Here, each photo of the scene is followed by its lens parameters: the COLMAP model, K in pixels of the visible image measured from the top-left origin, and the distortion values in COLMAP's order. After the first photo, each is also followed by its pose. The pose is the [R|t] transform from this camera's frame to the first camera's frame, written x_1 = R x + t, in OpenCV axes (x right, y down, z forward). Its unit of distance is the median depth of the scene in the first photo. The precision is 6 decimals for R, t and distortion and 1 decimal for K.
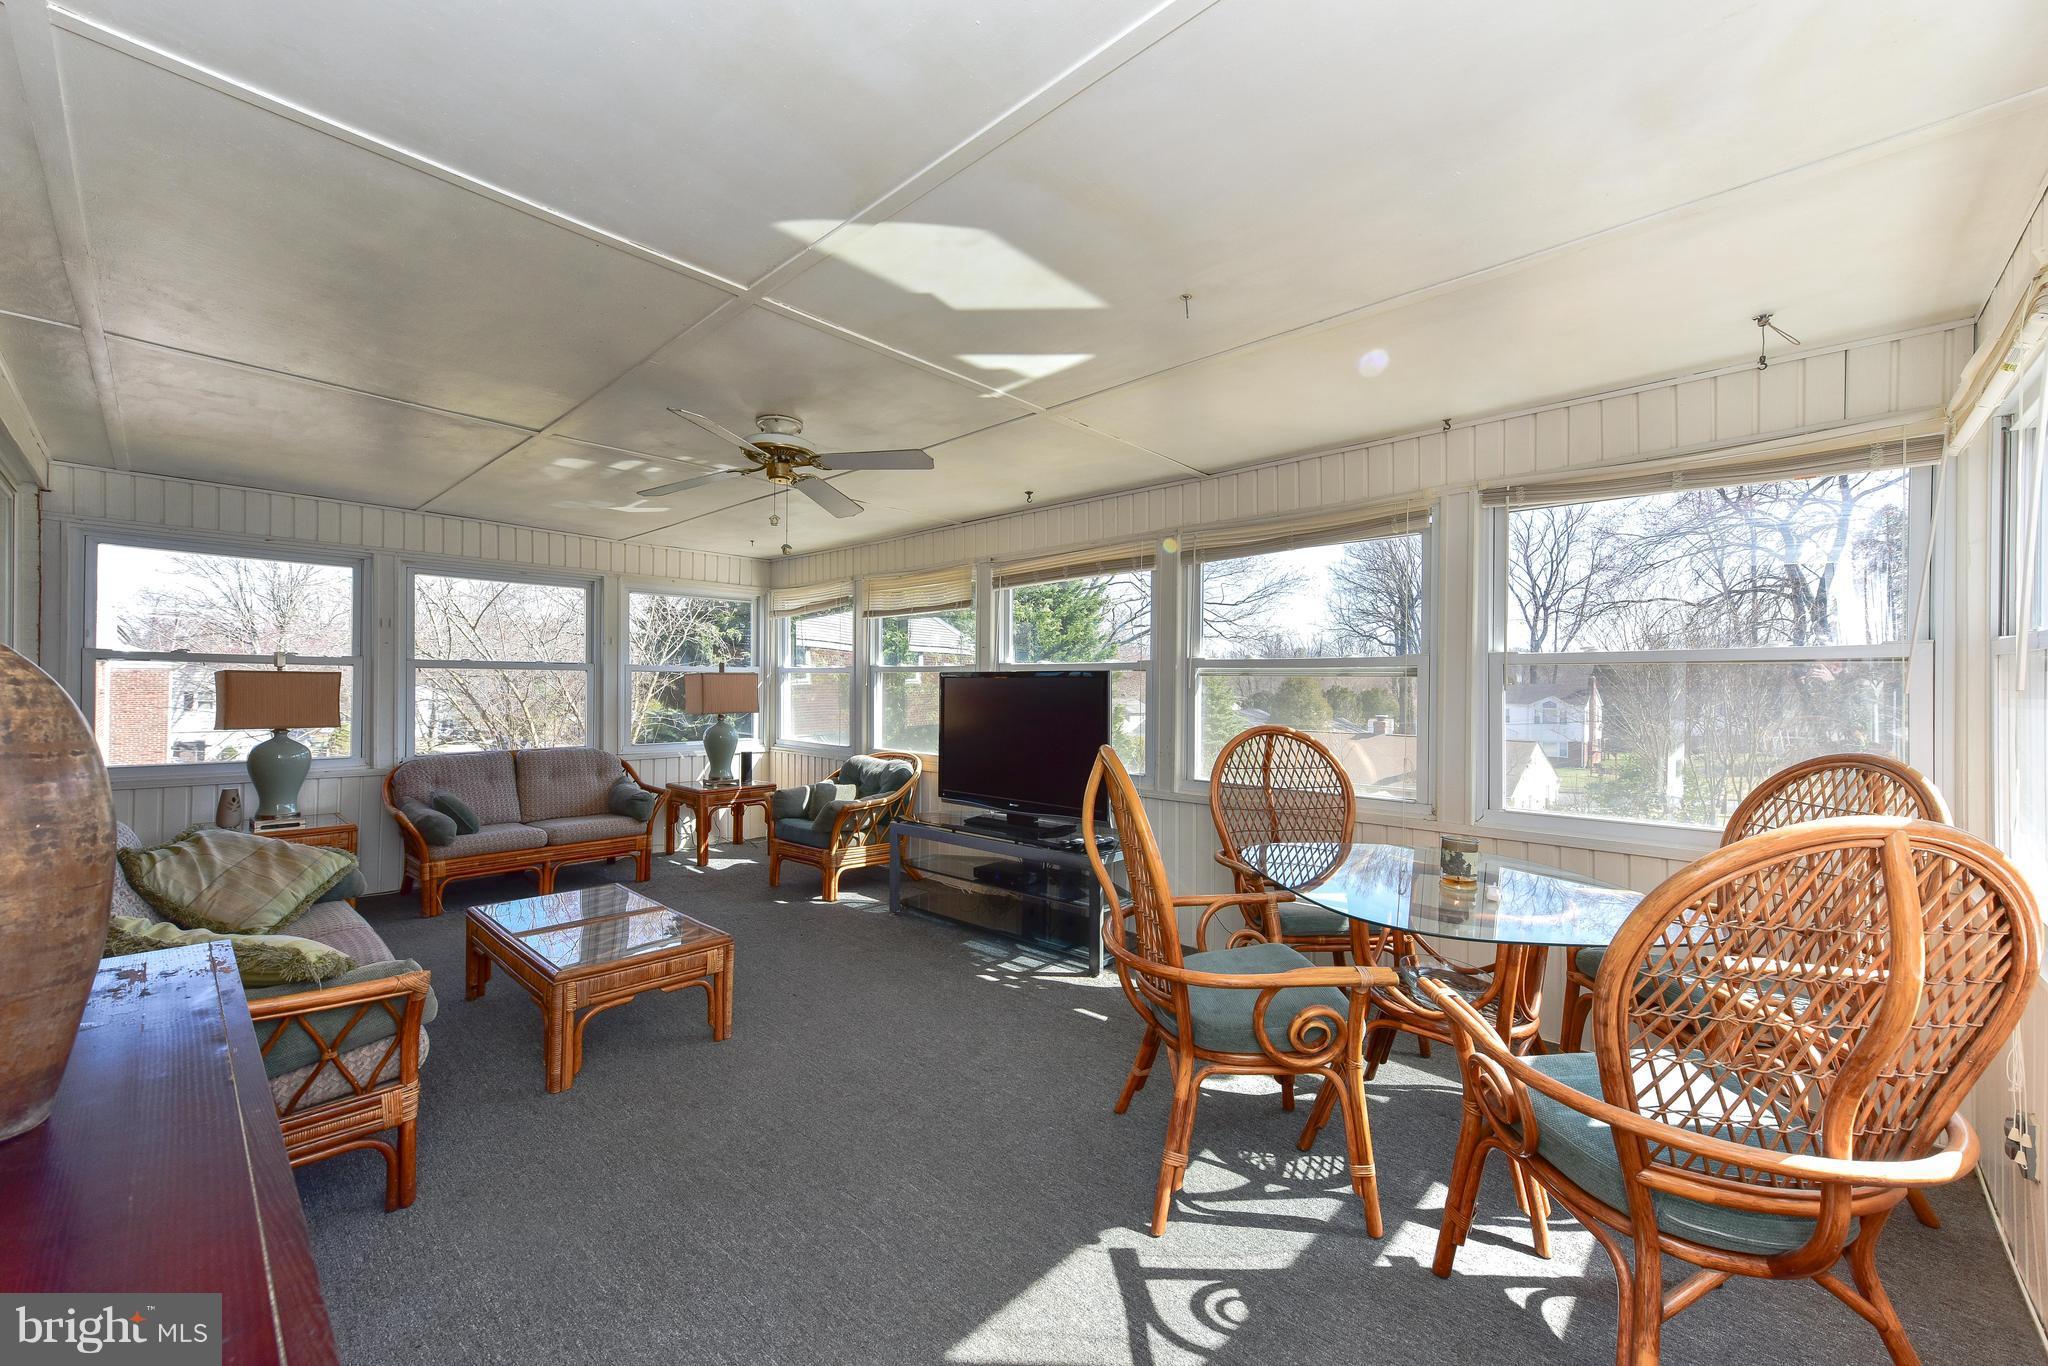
lens RADIAL K [[835.5, 0, 1040.7], [0, 835.5, 685.7], [0, 0, 1]] dist [0.000791, 0.000068]
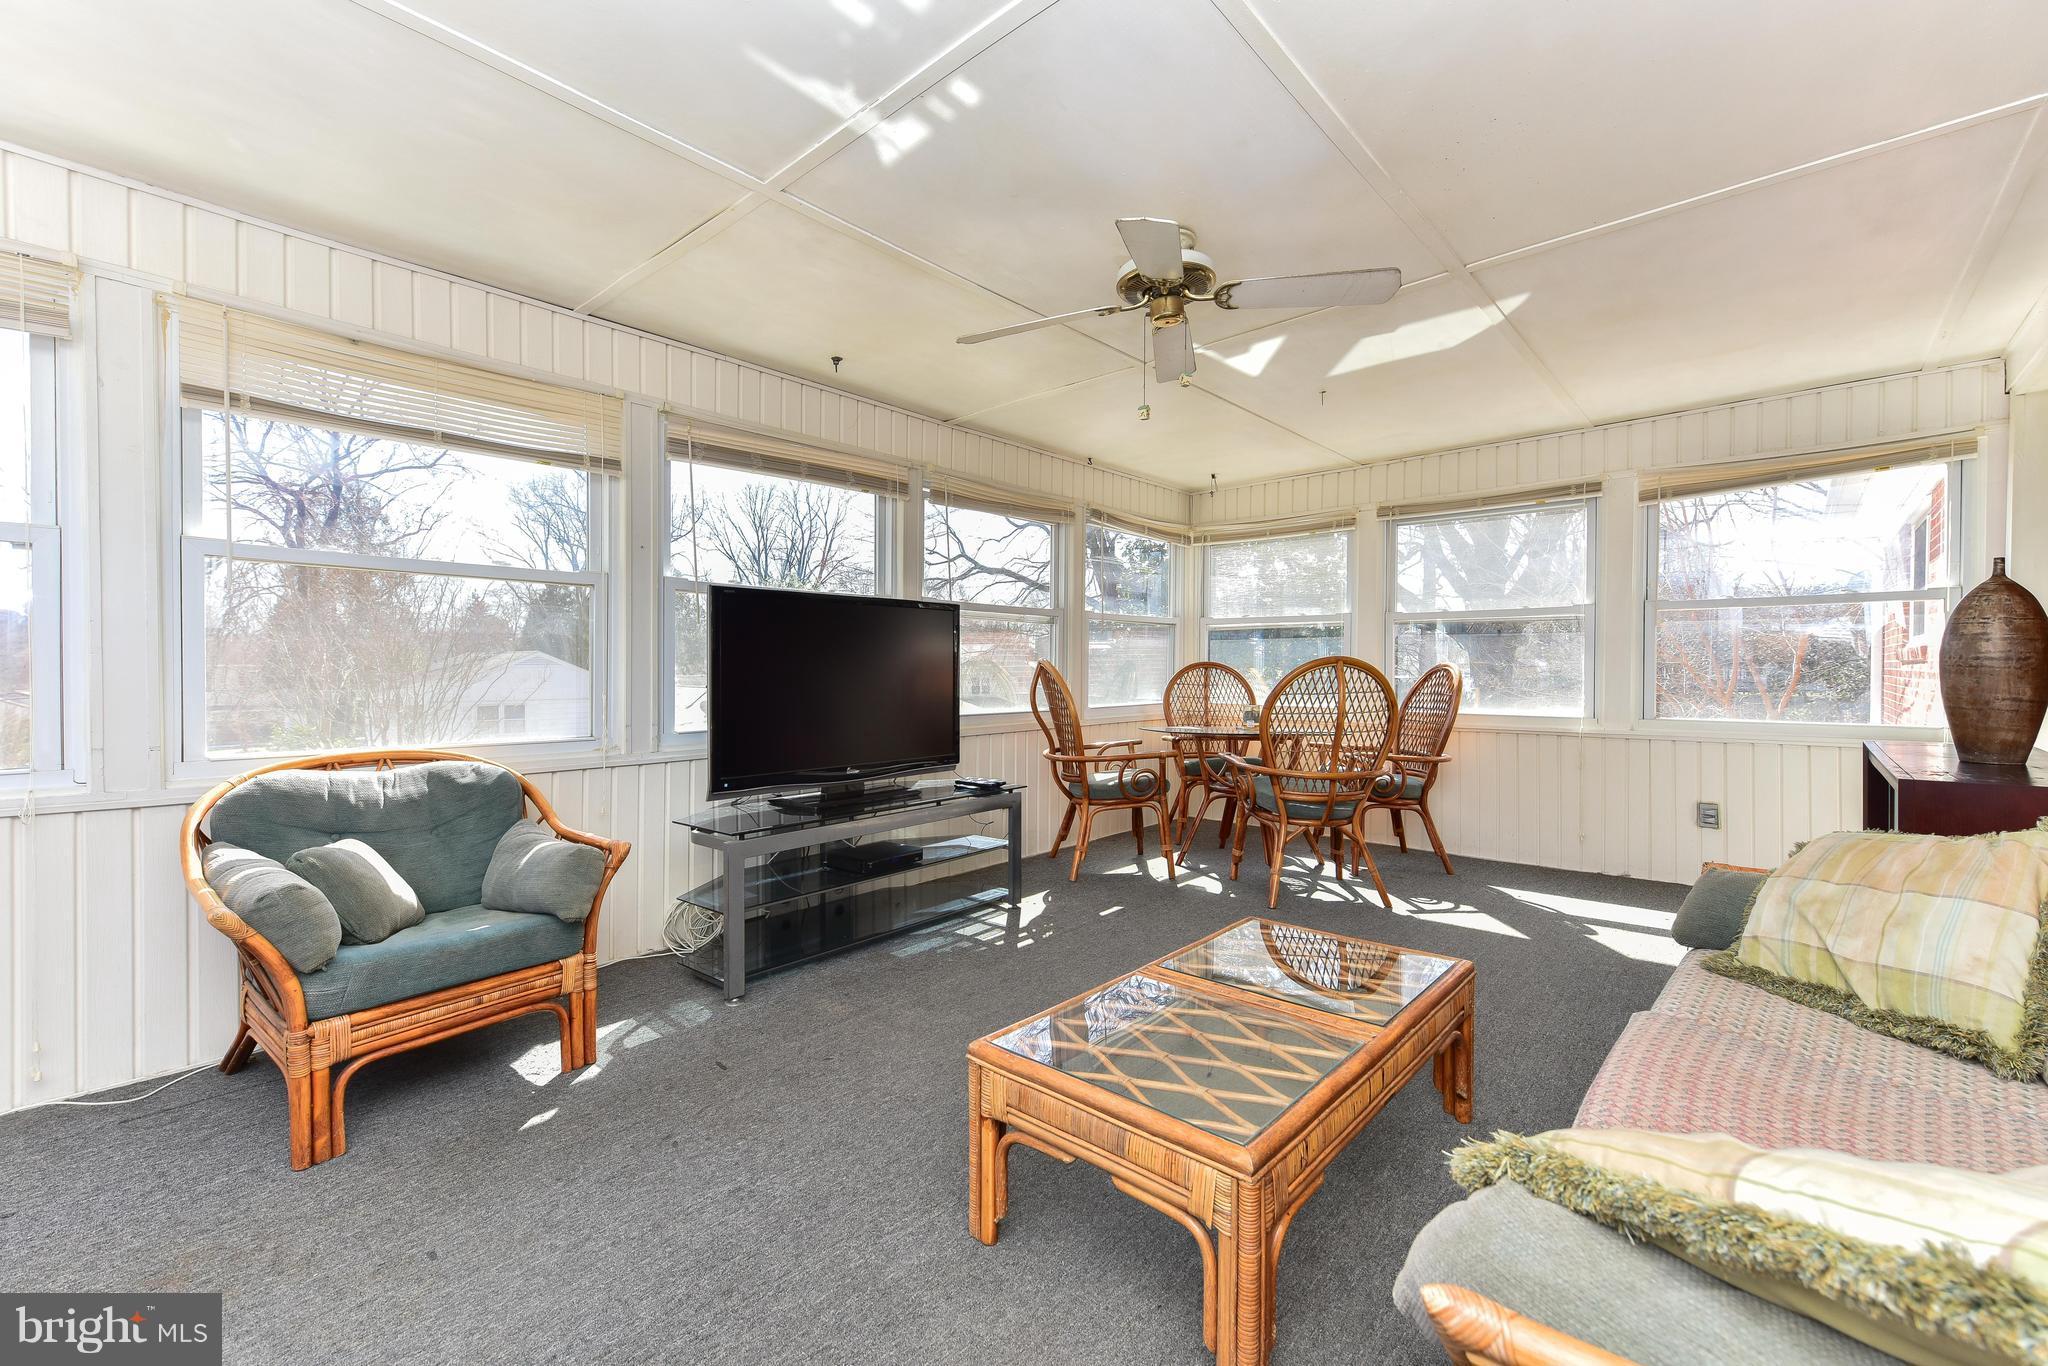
lens RADIAL K [[835.5, 0, 1040.7], [0, 835.5, 685.7], [0, 0, 1]] dist [0.000791, 0.000068]
pose [[-0.036051, -0.031556, 0.998852, -0.918207], [-0.000458, 0.999502, 0.031560, 0.046251], [-0.999350, 0.000680, -0.036048, 0.988693]]
